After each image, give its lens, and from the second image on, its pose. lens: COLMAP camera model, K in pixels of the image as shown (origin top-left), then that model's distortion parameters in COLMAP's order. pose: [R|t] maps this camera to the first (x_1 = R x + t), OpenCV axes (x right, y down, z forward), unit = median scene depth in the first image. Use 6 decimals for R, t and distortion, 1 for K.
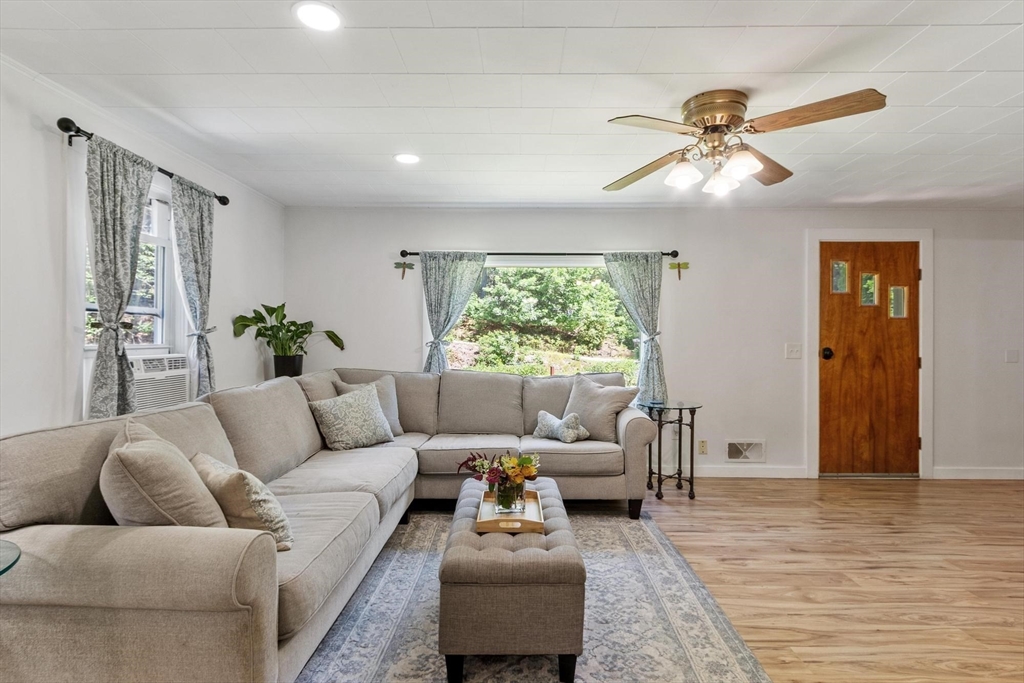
lens RADIAL K [[505.7, 0, 511.3], [0, 505.7, 338.5], [0, 0, 1]] dist [0.000935, 0.000154]
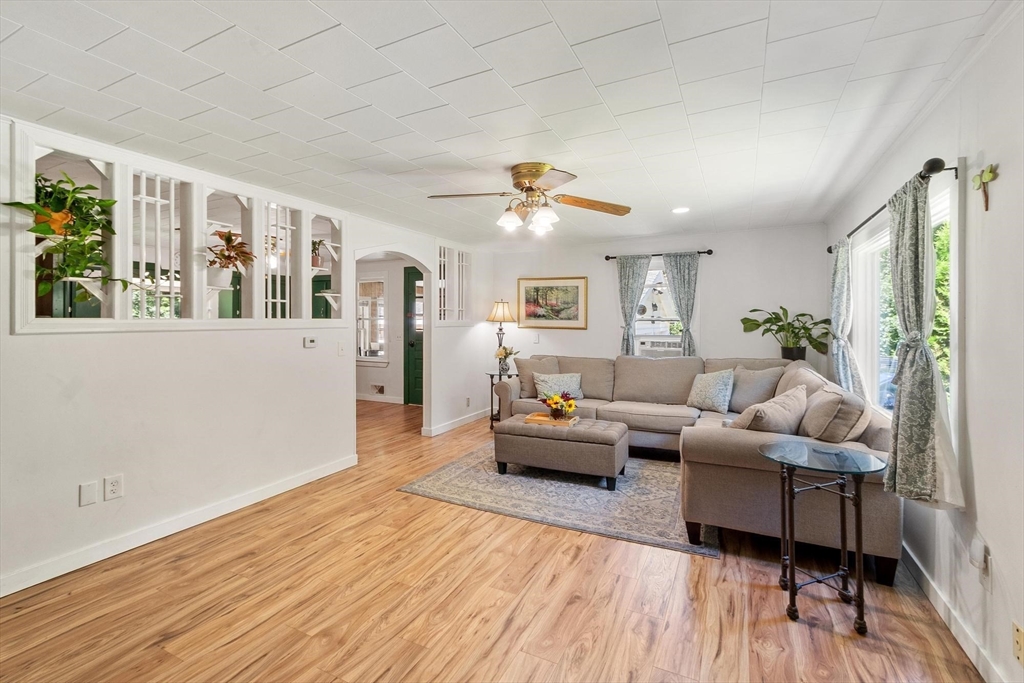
lens RADIAL K [[452.2, 0, 511.0], [0, 452.2, 323.7], [0, 0, 1]] dist [-0.002491, -0.000419]
pose [[-0.433362, -0.001373, -0.901219, 1.471158], [-0.002206, 0.999997, -0.000463, -0.037200], [0.901217, 0.001787, -0.433363, 1.411272]]
